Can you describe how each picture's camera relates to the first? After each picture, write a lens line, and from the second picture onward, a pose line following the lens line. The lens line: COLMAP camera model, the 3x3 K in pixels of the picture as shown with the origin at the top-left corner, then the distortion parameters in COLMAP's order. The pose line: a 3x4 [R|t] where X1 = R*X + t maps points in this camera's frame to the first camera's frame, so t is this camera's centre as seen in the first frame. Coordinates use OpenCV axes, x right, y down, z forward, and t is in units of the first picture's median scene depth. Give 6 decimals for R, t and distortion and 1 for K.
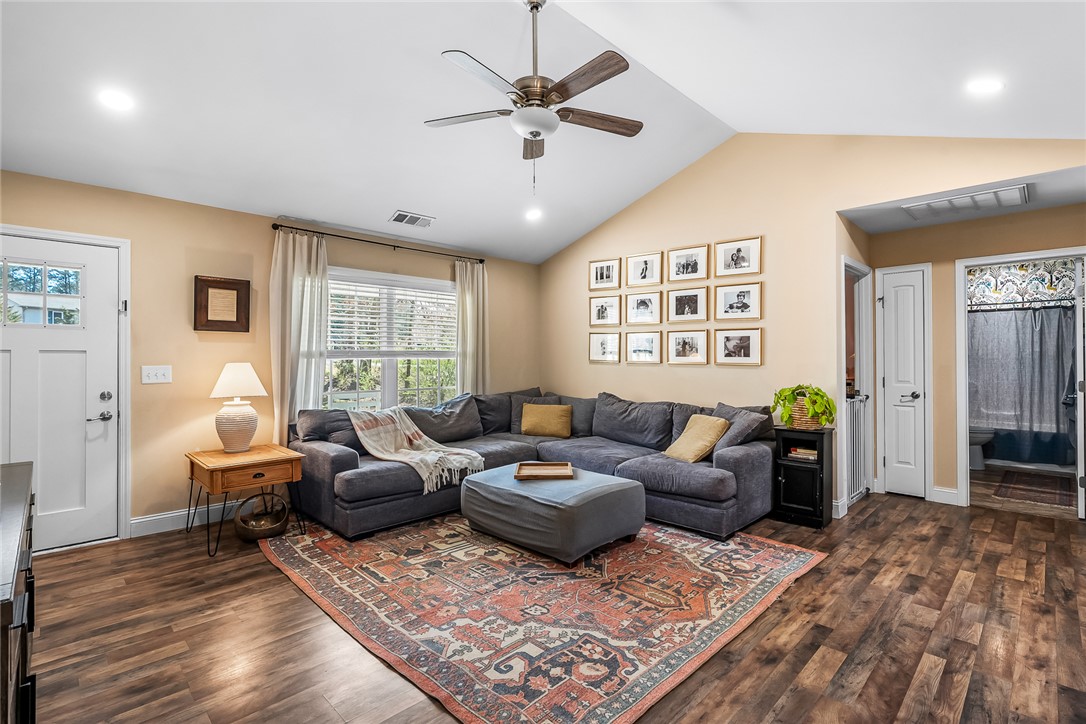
lens RADIAL K [[512.0, 0, 543.8], [0, 512.0, 358.6], [0, 0, 1]] dist [-0.004445, 0.000727]
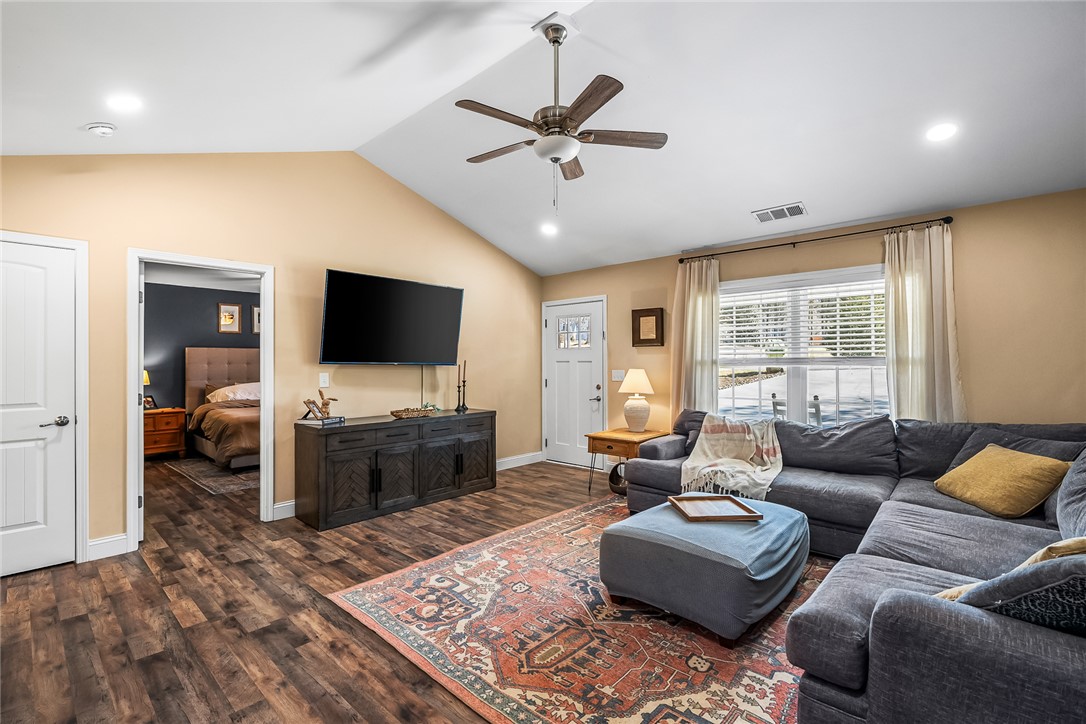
lens RADIAL K [[493.5, 0, 544.4], [0, 493.5, 359.8], [0, 0, 1]] dist [-0.013483, 0.005152]
pose [[0.033375, -0.007152, -0.999417, 0.941130], [-0.002205, 0.999971, -0.007230, -0.008069], [0.999440, 0.002445, 0.033358, 0.876645]]
